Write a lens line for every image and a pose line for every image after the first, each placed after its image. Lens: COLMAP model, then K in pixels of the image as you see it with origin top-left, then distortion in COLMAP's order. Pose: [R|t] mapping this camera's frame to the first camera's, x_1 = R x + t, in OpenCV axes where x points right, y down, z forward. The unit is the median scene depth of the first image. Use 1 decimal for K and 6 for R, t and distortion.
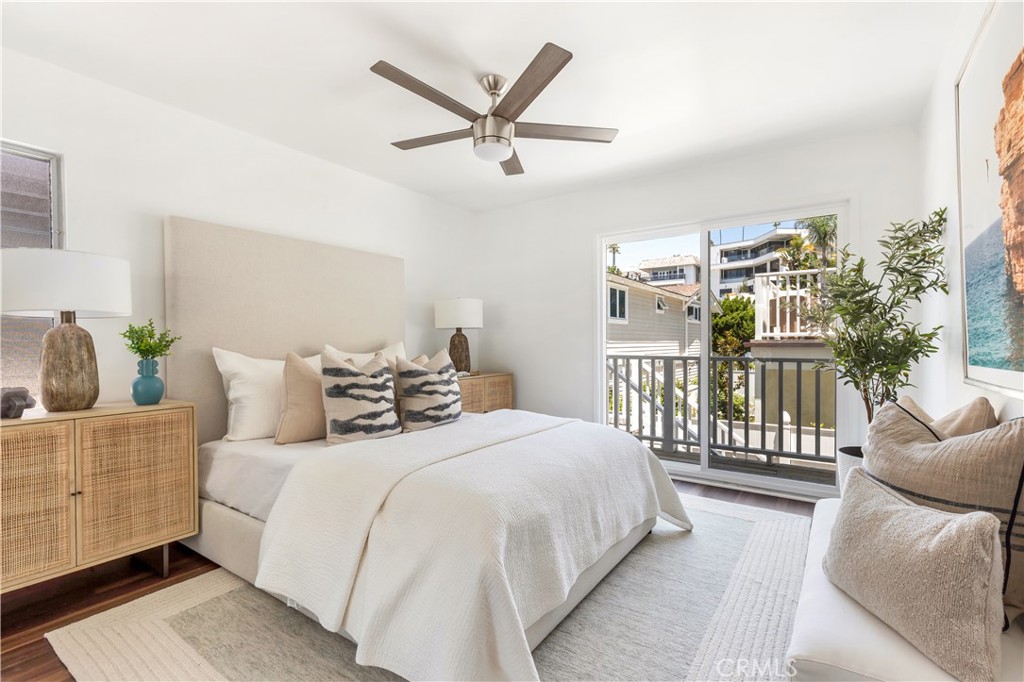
lens RADIAL K [[460.0, 0, 515.1], [0, 460.0, 344.1], [0, 0, 1]] dist [0.001331, 0.000113]
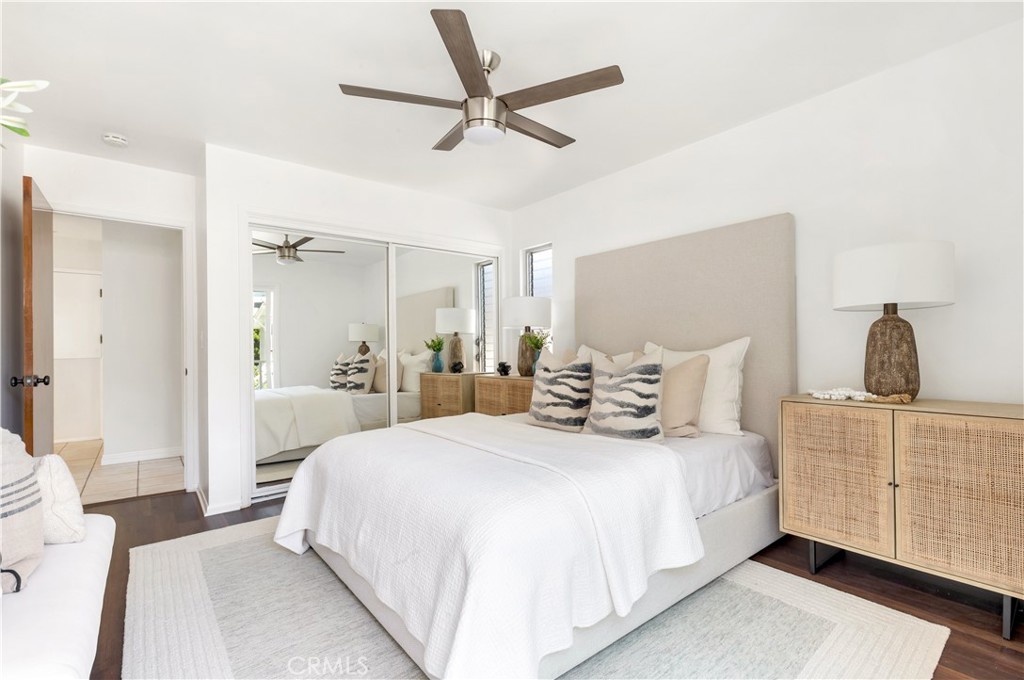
lens RADIAL K [[460.0, 0, 515.5], [0, 460.0, 343.0], [0, 0, 1]] dist [0.001331, 0.000113]
pose [[-0.280879, 0.009002, -0.959701, 0.682799], [0.017178, 0.999843, 0.004351, -0.004961], [0.959589, -0.015264, -0.280990, 1.084032]]
